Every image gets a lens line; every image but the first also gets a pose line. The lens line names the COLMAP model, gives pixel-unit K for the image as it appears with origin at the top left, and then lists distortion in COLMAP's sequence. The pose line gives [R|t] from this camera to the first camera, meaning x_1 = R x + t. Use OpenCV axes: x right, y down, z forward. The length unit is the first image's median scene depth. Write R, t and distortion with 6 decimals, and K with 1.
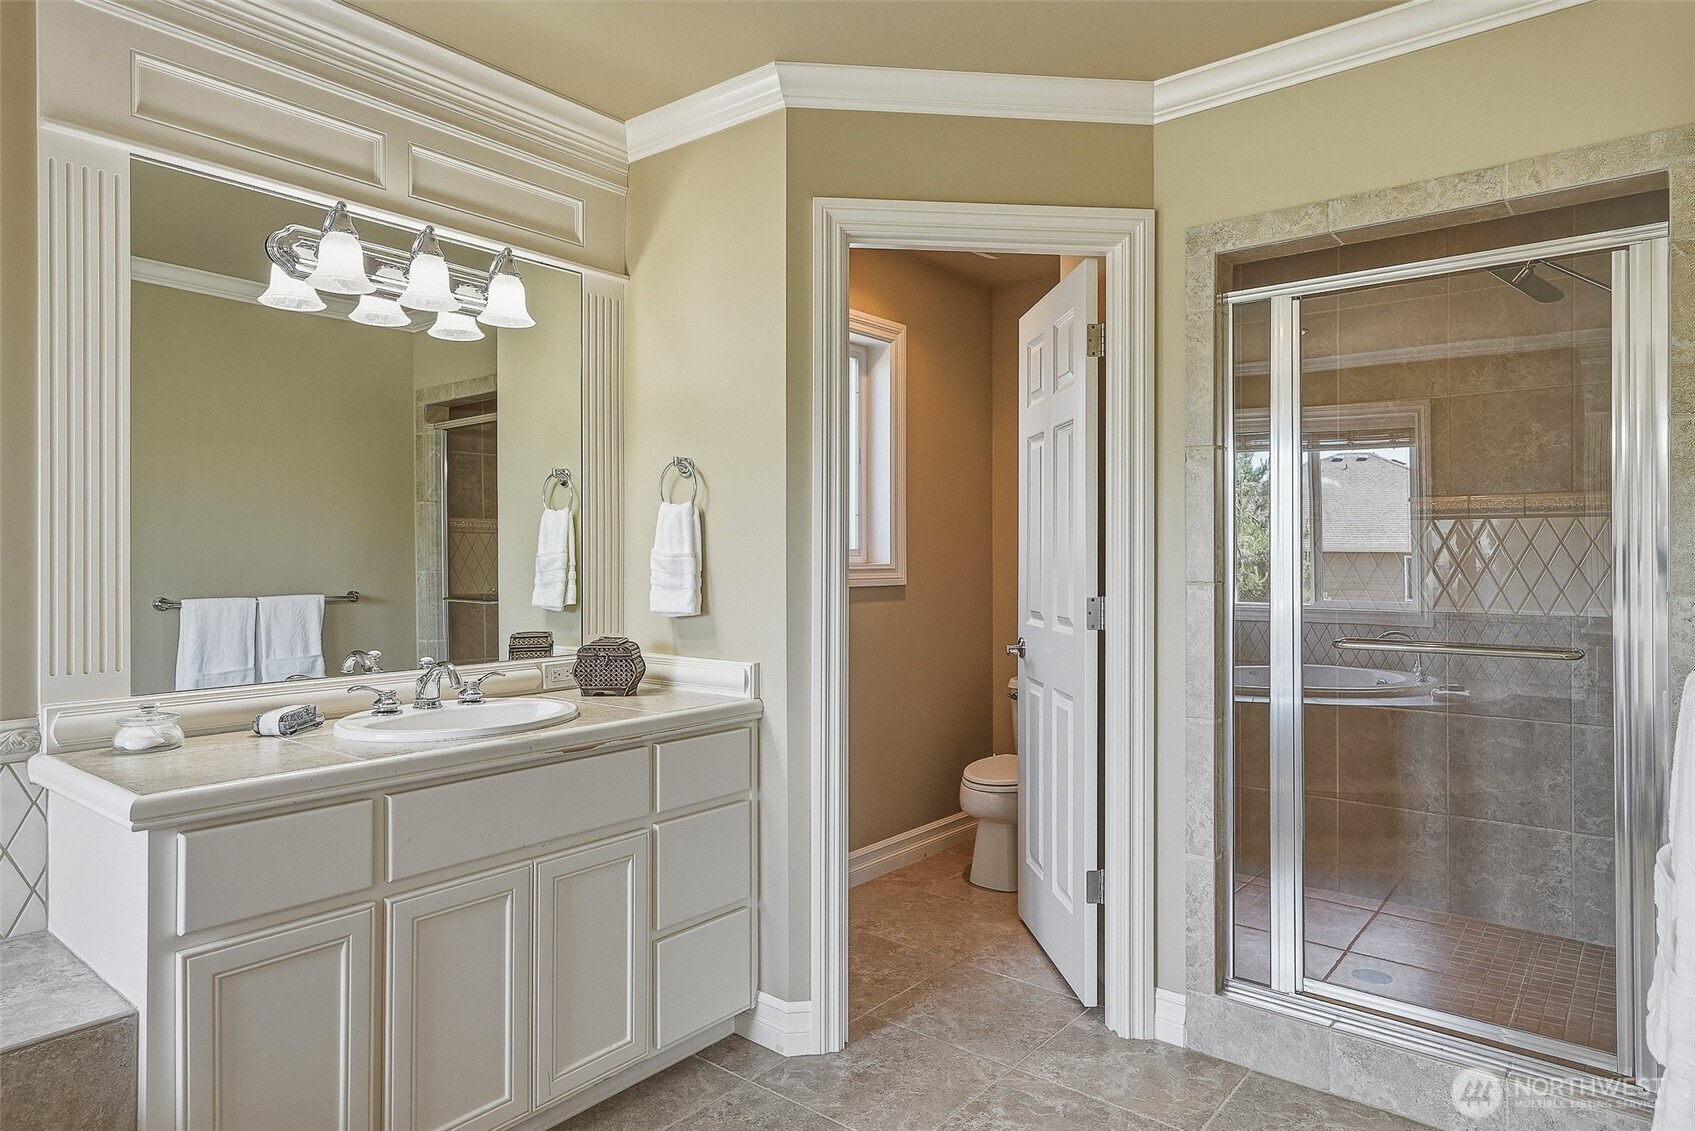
lens RADIAL K [[1002.0, 0, 850.8], [0, 1002.0, 549.0], [0, 0, 1]] dist [0.006446, 0.001484]
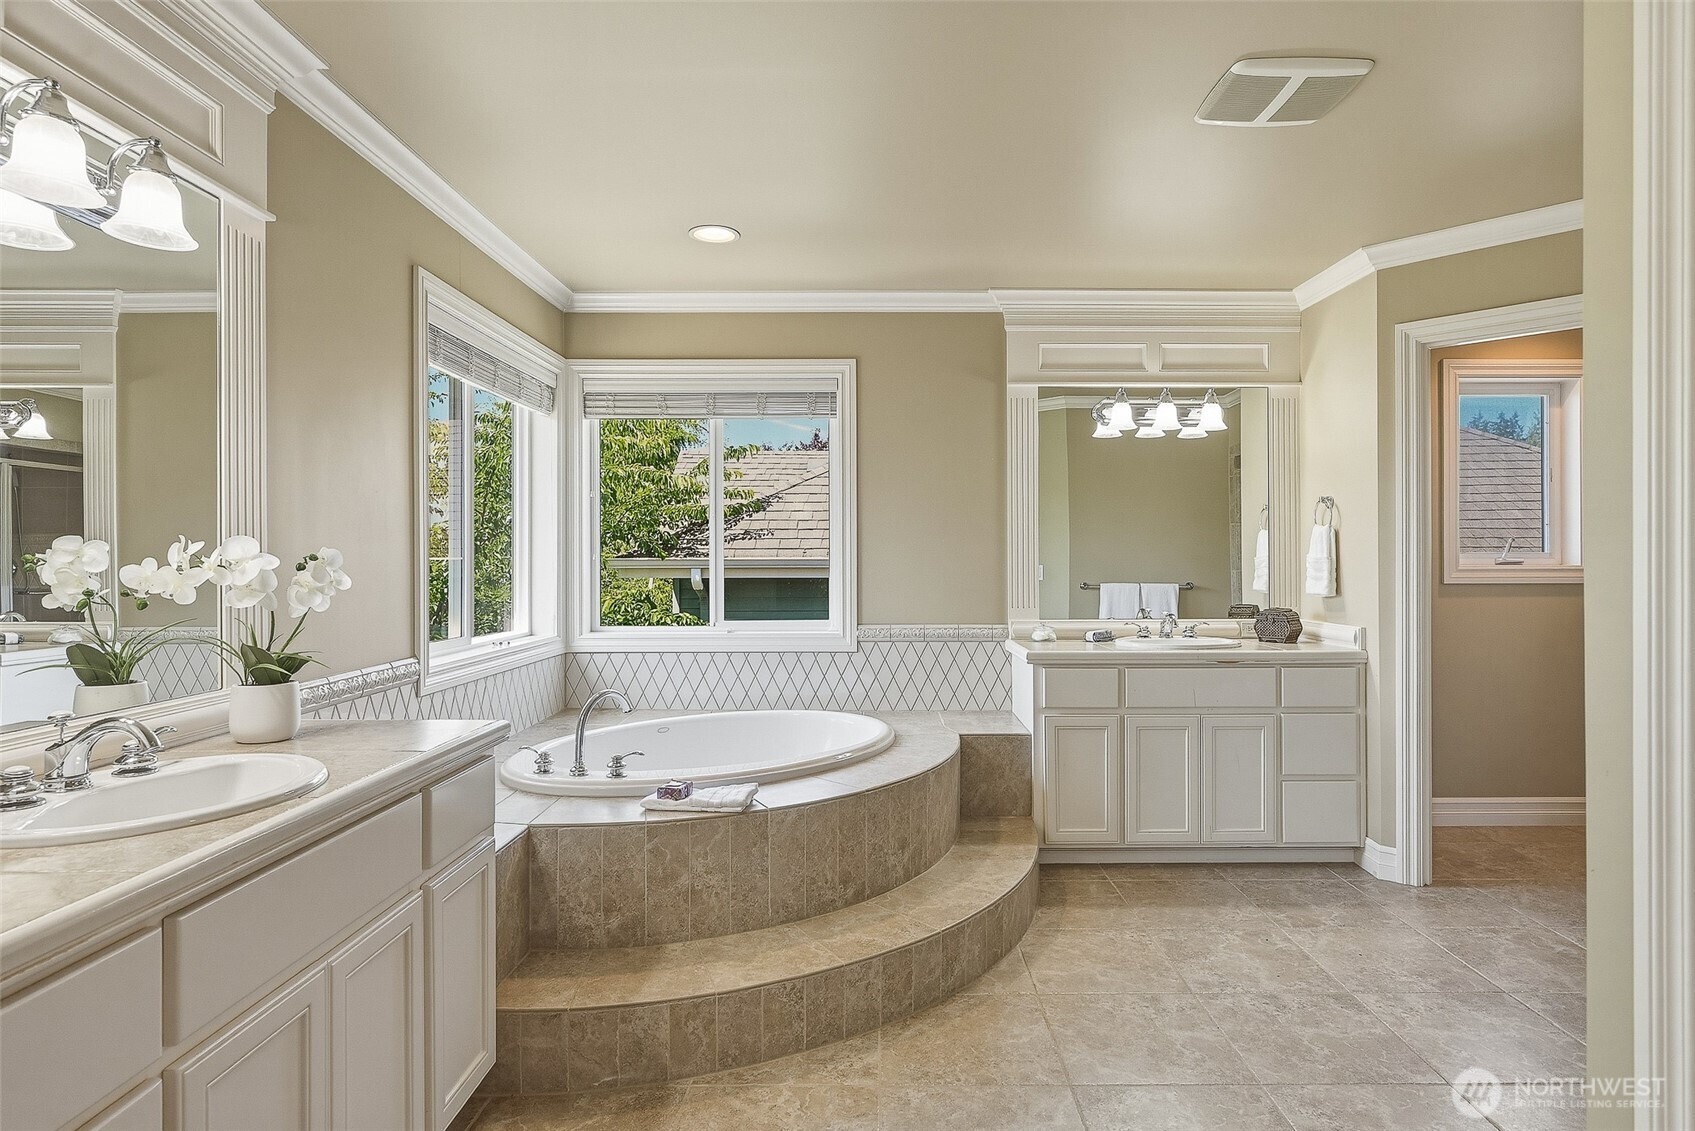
lens RADIAL K [[916.1, 0, 855.9], [0, 916.1, 569.3], [0, 0, 1]] dist [-0.003942, -0.000939]
pose [[0.612200, 0.006627, -0.790675, 0.550801], [0.007979, 0.999862, 0.014558, -0.003550], [0.790663, -0.015221, 0.612062, -0.499133]]
